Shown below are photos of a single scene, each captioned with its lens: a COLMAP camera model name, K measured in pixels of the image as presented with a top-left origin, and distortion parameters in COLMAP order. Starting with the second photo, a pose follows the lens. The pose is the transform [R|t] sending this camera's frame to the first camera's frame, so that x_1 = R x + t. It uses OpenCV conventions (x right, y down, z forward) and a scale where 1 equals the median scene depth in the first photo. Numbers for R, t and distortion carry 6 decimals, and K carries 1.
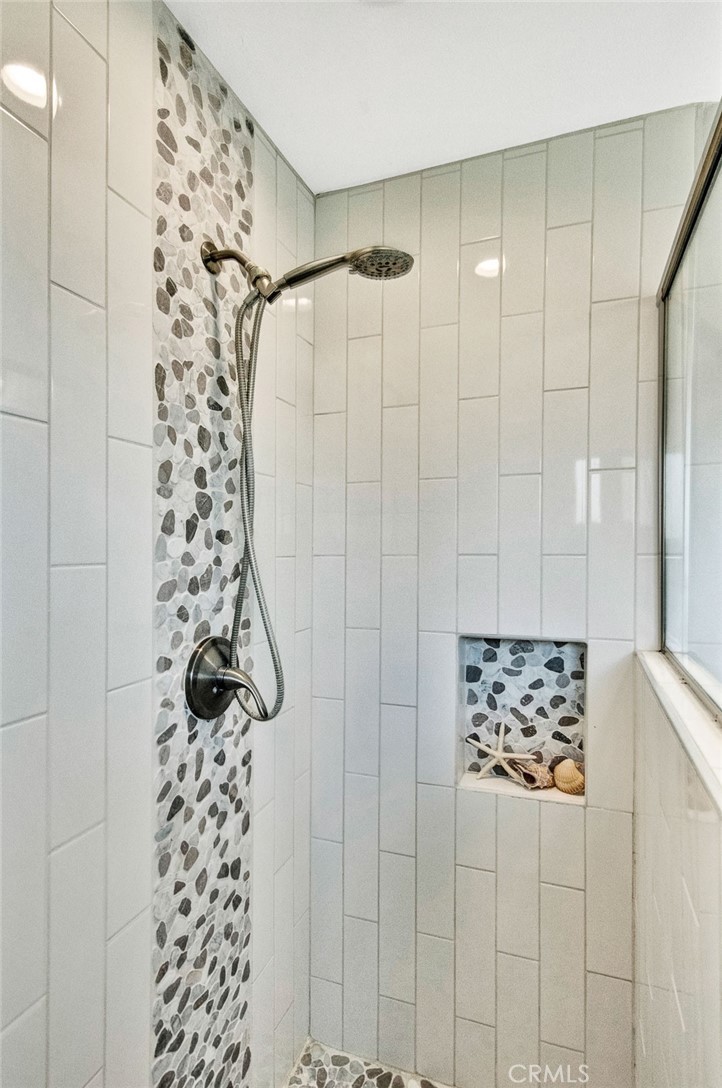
lens RADIAL K [[537.8, 0, 357.6], [0, 537.8, 544.4], [0, 0, 1]] dist [-0.010625, -0.000403]
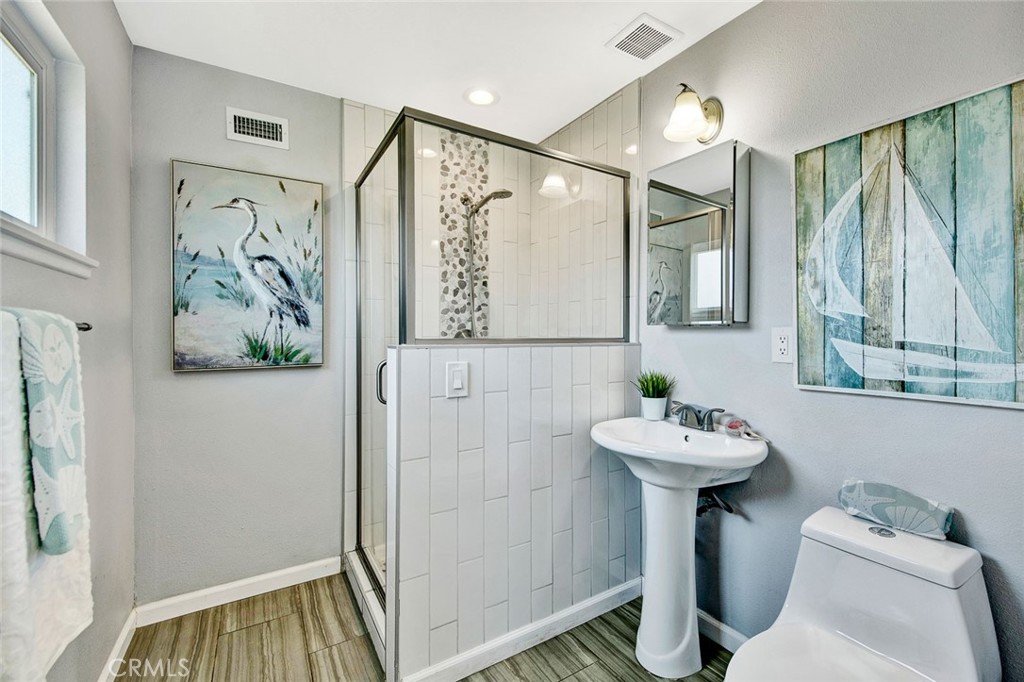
lens RADIAL K [[416.6, 0, 518.0], [0, 416.6, 339.1], [0, 0, 1]] dist [-0.013560, -0.001633]
pose [[0.806339, 0.001351, -0.591453, 1.369057], [0.007866, 0.999884, 0.013007, 0.207864], [0.591402, -0.015140, 0.806235, -0.704209]]
